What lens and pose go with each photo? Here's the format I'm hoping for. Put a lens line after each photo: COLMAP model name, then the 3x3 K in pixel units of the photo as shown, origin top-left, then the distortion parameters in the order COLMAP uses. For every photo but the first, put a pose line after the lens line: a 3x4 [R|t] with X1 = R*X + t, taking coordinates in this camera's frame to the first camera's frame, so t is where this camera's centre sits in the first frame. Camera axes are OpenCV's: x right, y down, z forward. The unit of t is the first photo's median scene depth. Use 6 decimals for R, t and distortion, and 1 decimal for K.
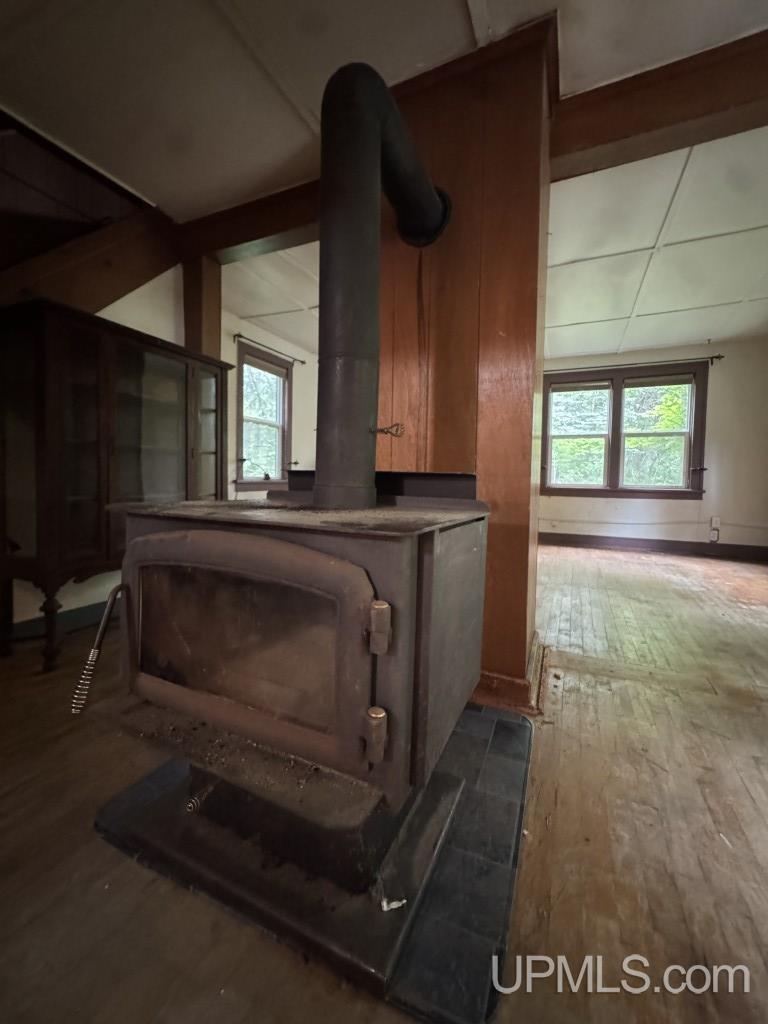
lens RADIAL K [[409.5, 0, 383.6], [0, 409.5, 495.2], [0, 0, 1]] dist [-0.003382, 0.003308]
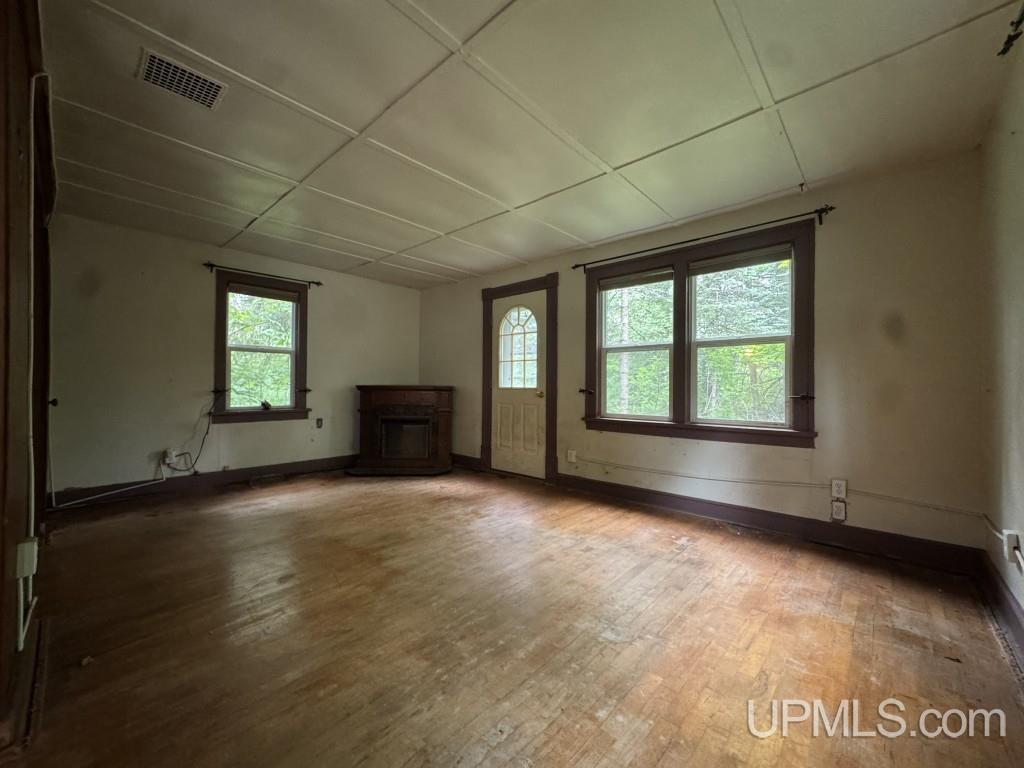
lens RADIAL K [[409.5, 0, 494.7], [0, 409.5, 381.9], [0, 0, 1]] dist [-0.003382, 0.003308]
pose [[0.943475, -0.016326, -0.331042, 0.541523], [-0.004000, 0.998153, -0.060627, -0.046756], [0.331420, 0.058524, 0.941666, 0.282785]]
